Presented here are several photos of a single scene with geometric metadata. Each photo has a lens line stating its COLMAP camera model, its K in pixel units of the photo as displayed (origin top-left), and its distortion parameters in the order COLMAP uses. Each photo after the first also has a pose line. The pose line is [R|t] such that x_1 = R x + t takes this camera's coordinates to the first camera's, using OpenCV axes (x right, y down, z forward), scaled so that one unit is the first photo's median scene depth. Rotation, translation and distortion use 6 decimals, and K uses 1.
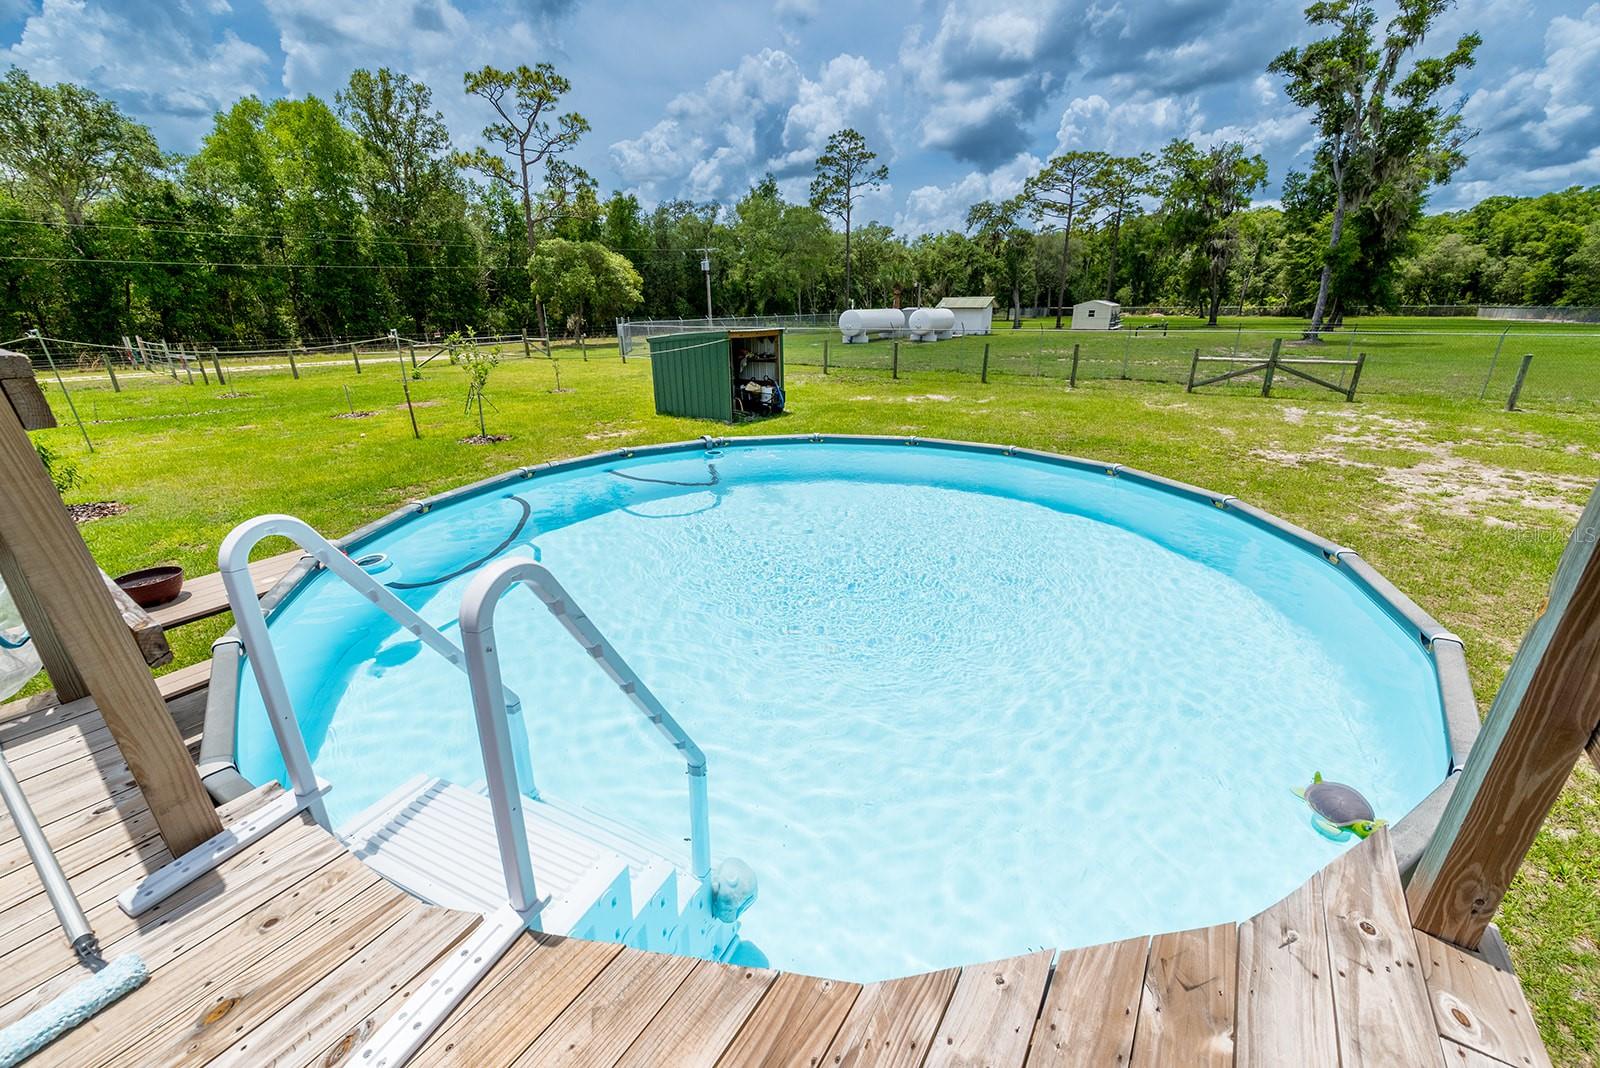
lens RADIAL K [[636.5, 0, 789.9], [0, 636.5, 534.1], [0, 0, 1]] dist [-0.000010, 0.000204]
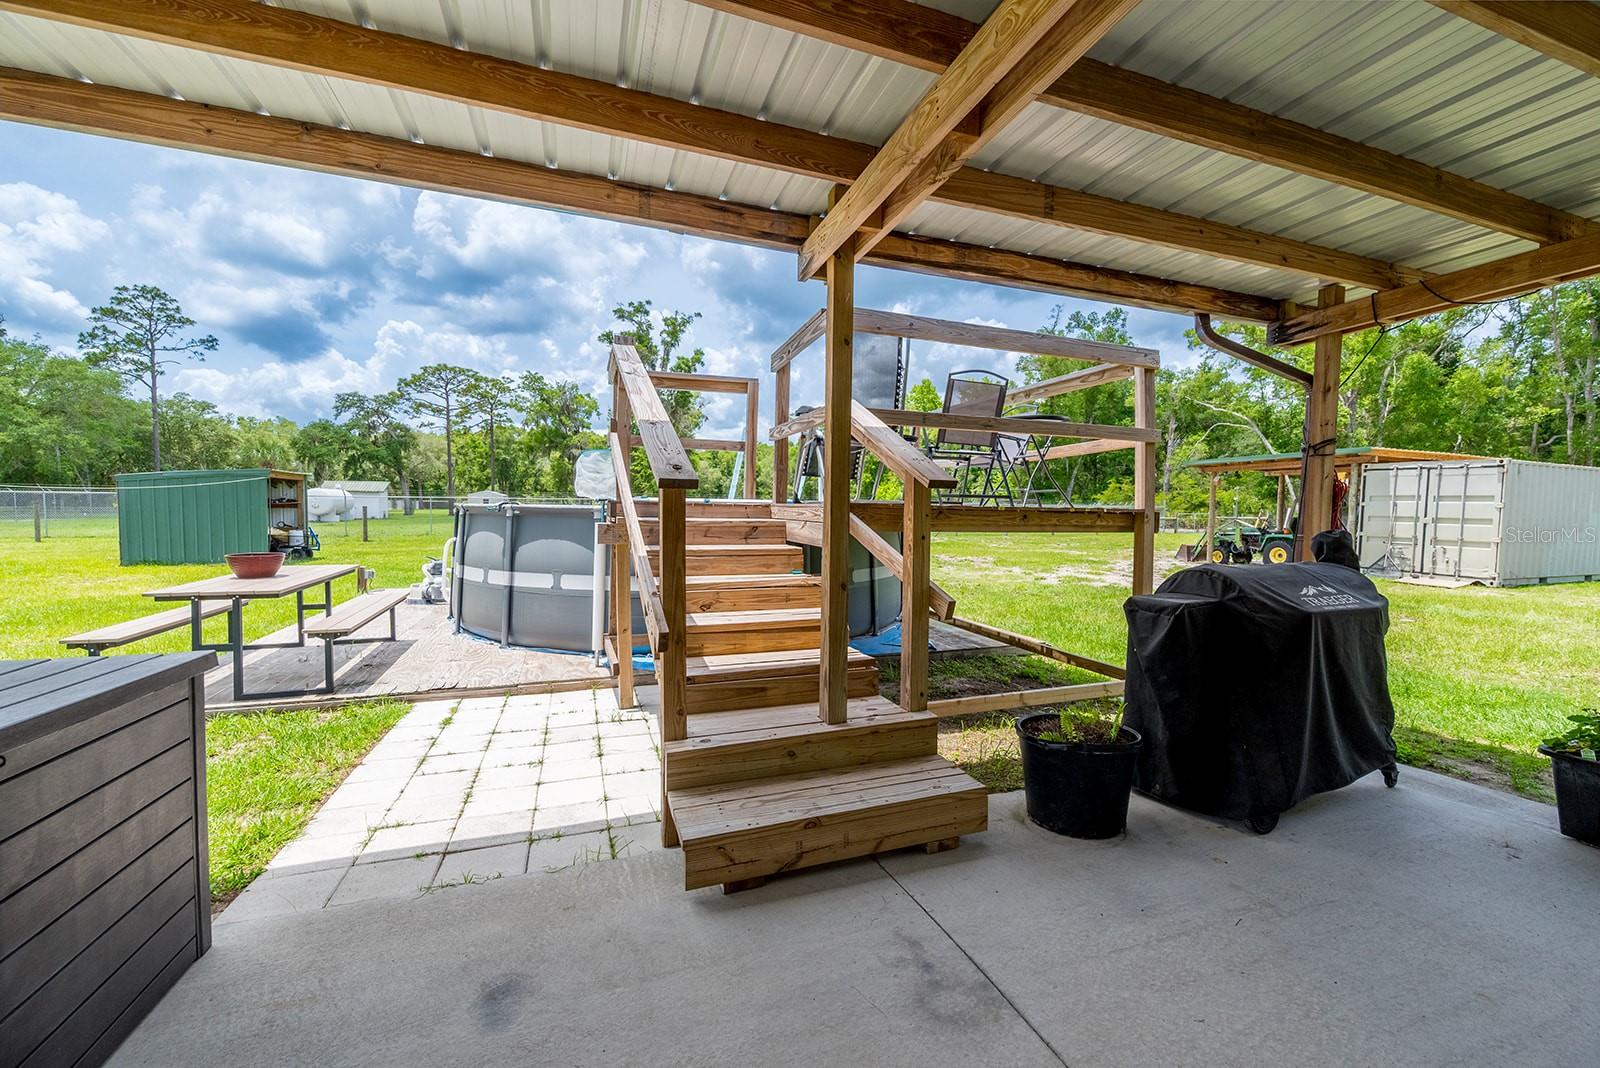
lens RADIAL K [[676.5, 0, 792.6], [0, 676.5, 539.0], [0, 0, 1]] dist [-0.003097, 0.000541]
pose [[0.603557, -0.010428, 0.797252, -0.118595], [0.248698, 0.952490, -0.175817, 0.043873], [-0.757541, 0.304391, 0.577475, -0.044413]]
